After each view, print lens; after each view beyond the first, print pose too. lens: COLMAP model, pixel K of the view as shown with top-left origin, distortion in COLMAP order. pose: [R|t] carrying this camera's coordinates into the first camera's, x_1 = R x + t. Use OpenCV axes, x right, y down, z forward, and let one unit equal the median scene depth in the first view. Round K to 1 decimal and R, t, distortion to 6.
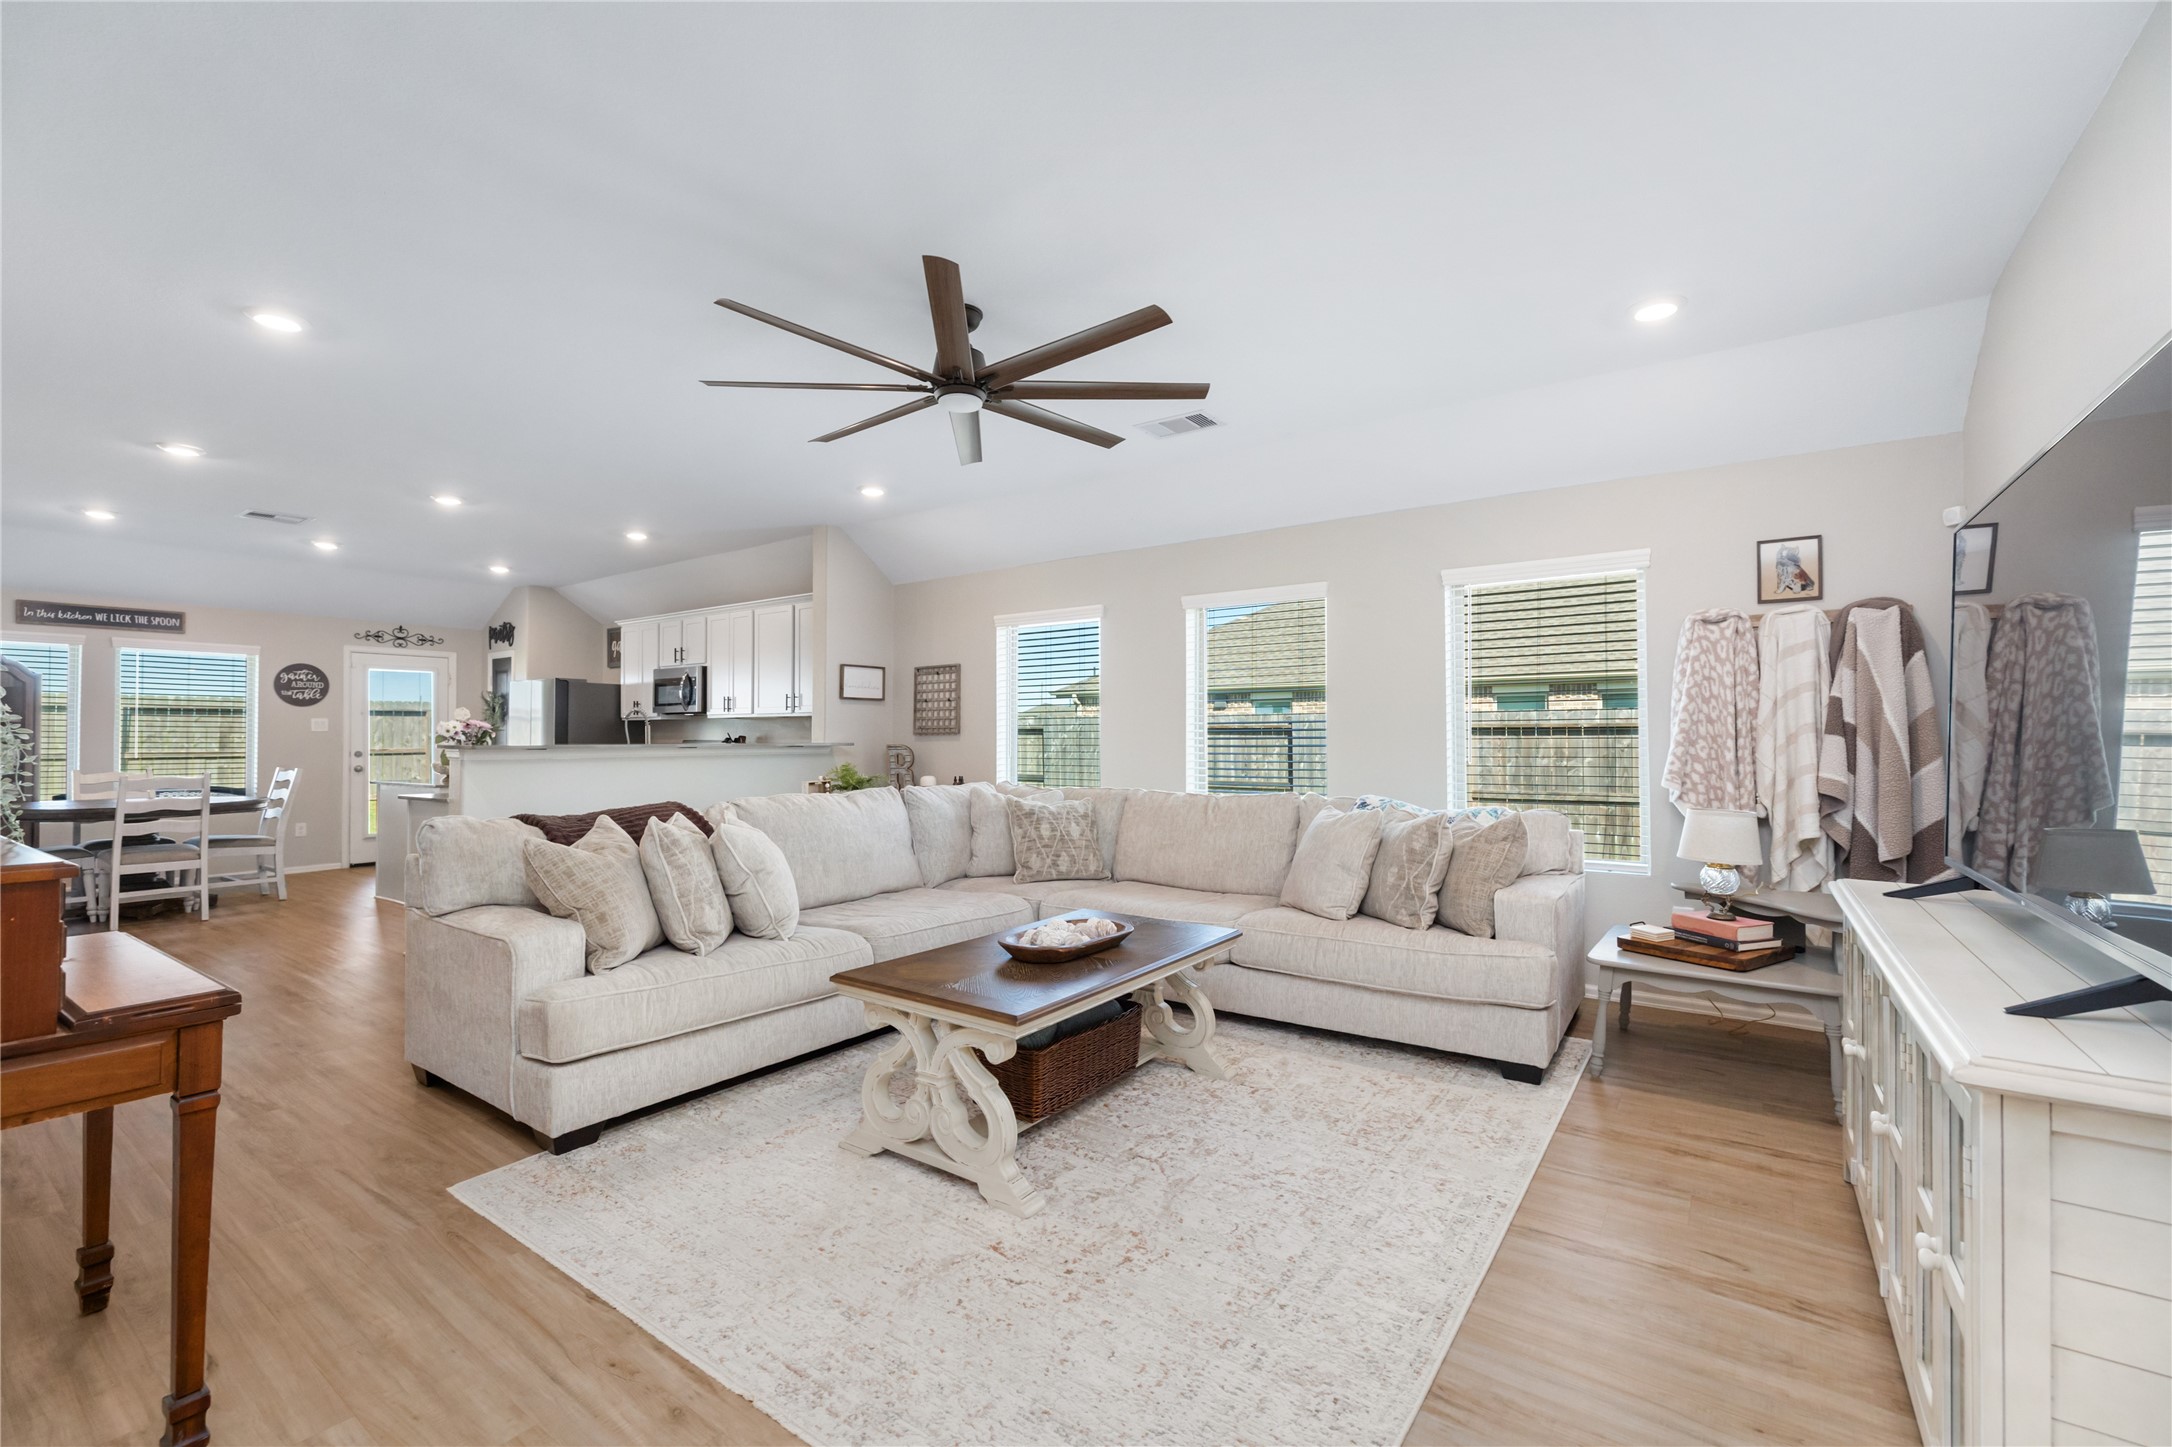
lens RADIAL K [[926.6, 0, 1083.8], [0, 926.6, 722.1], [0, 0, 1]] dist [0.006916, -0.002539]
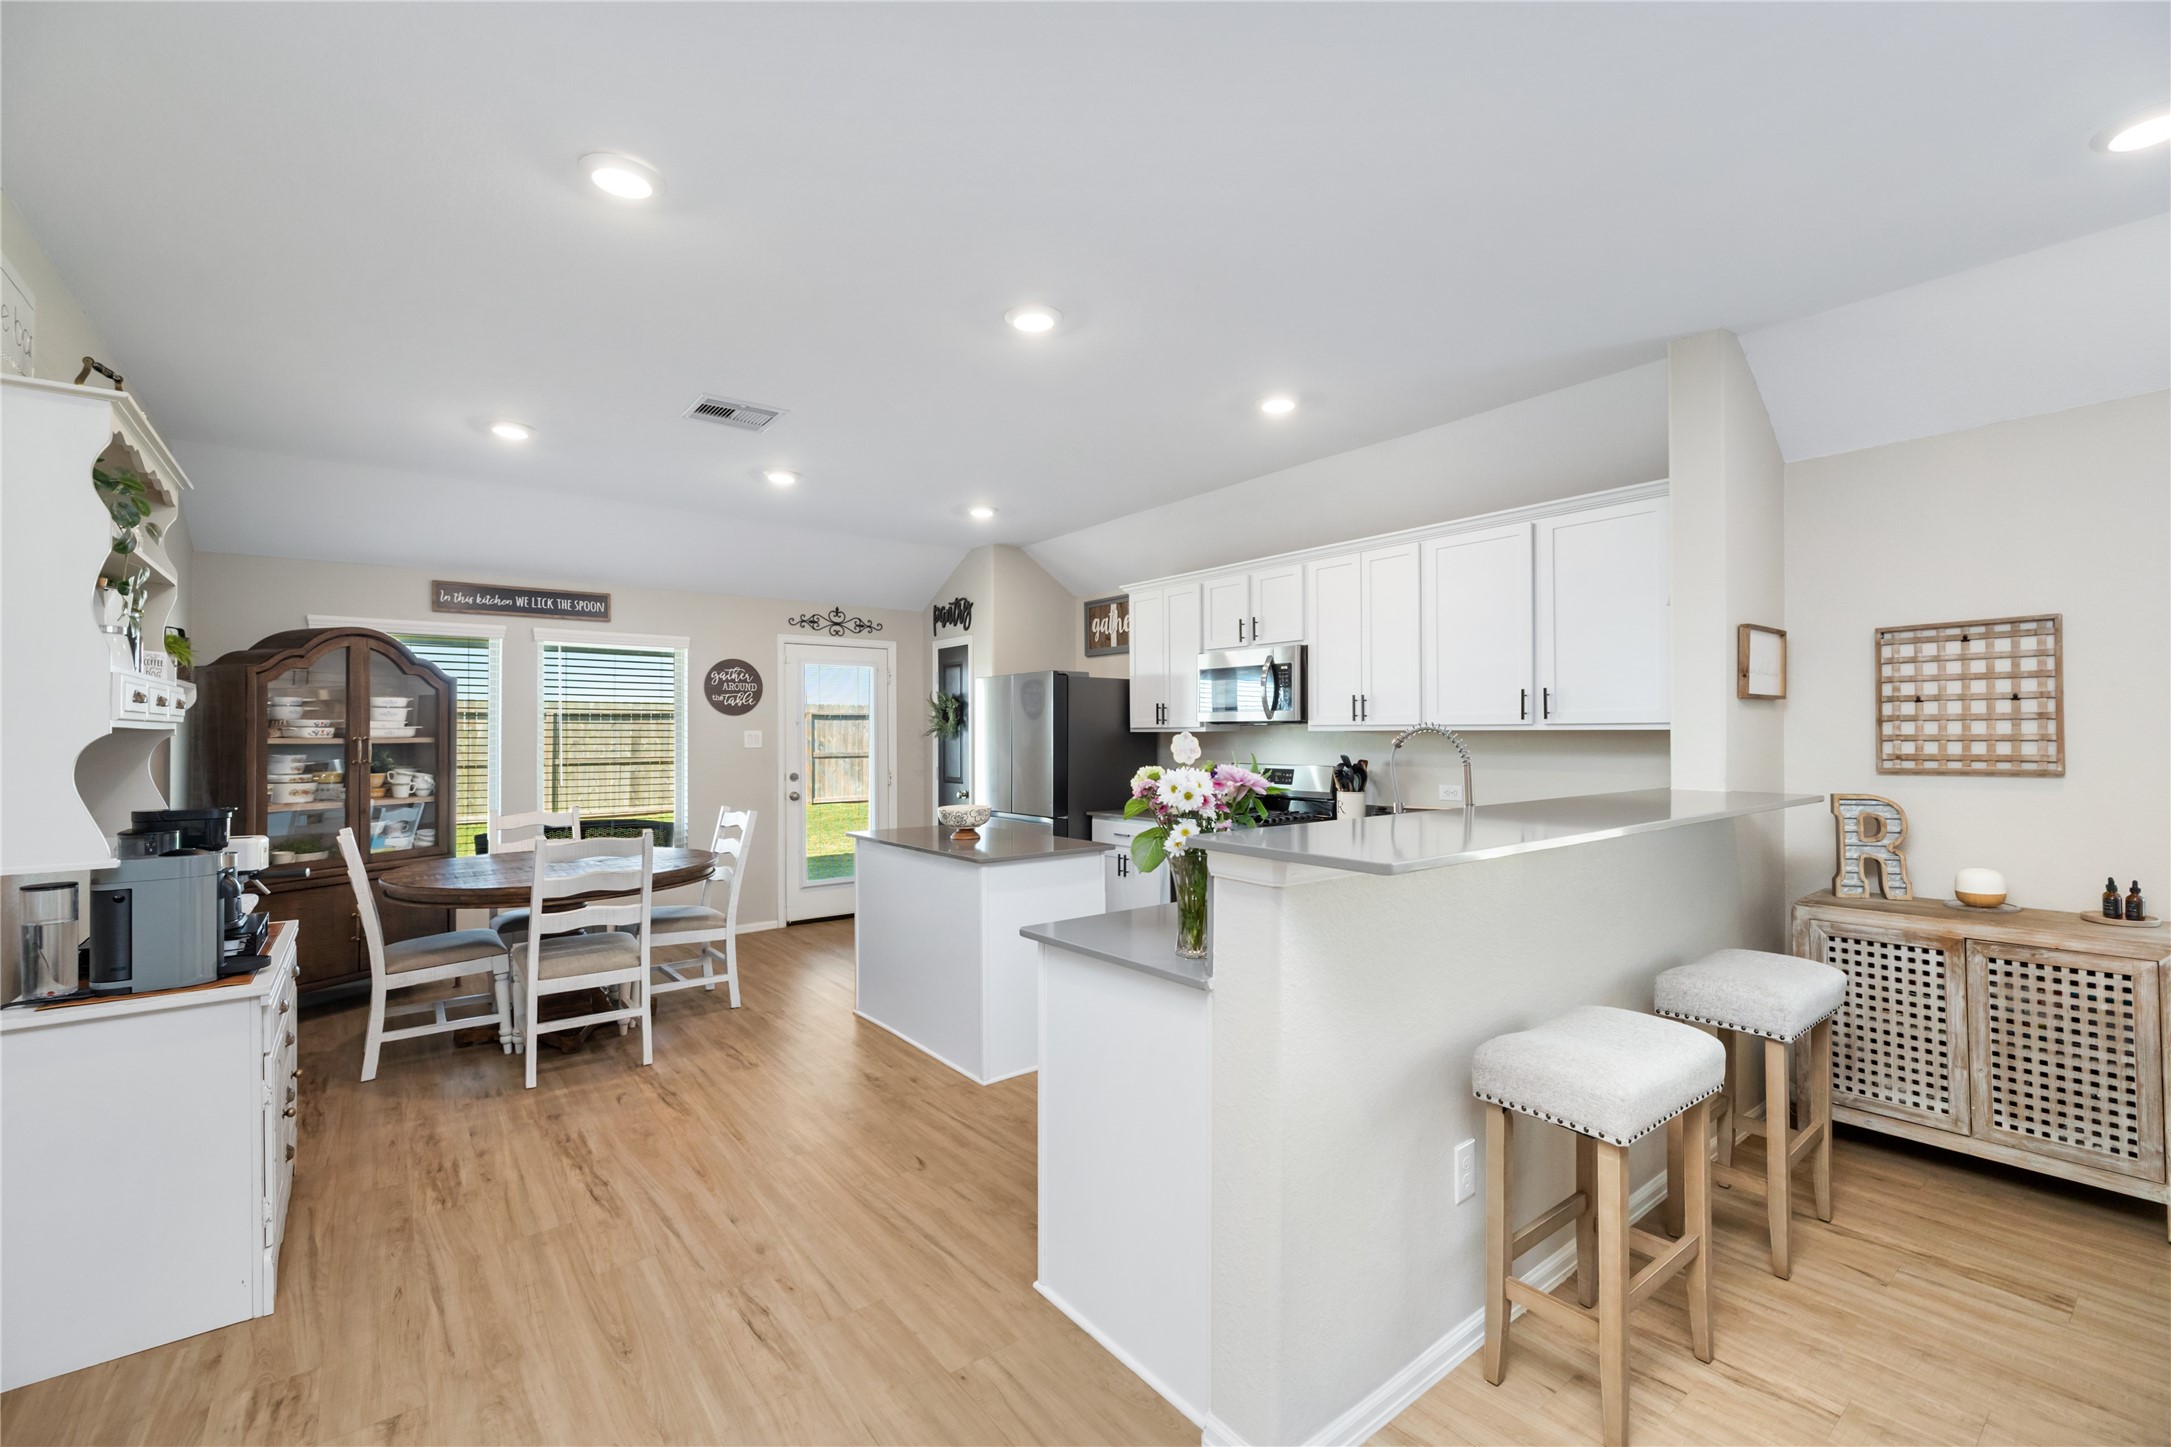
lens RADIAL K [[926.2, 0, 1078.1], [0, 926.2, 722.9], [0, 0, 1]] dist [0.006916, -0.002539]
pose [[0.958117, -0.004306, -0.286346, -0.375960], [0.006198, 0.999965, 0.005702, -0.013981], [0.286311, -0.007238, 0.958109, 0.375207]]
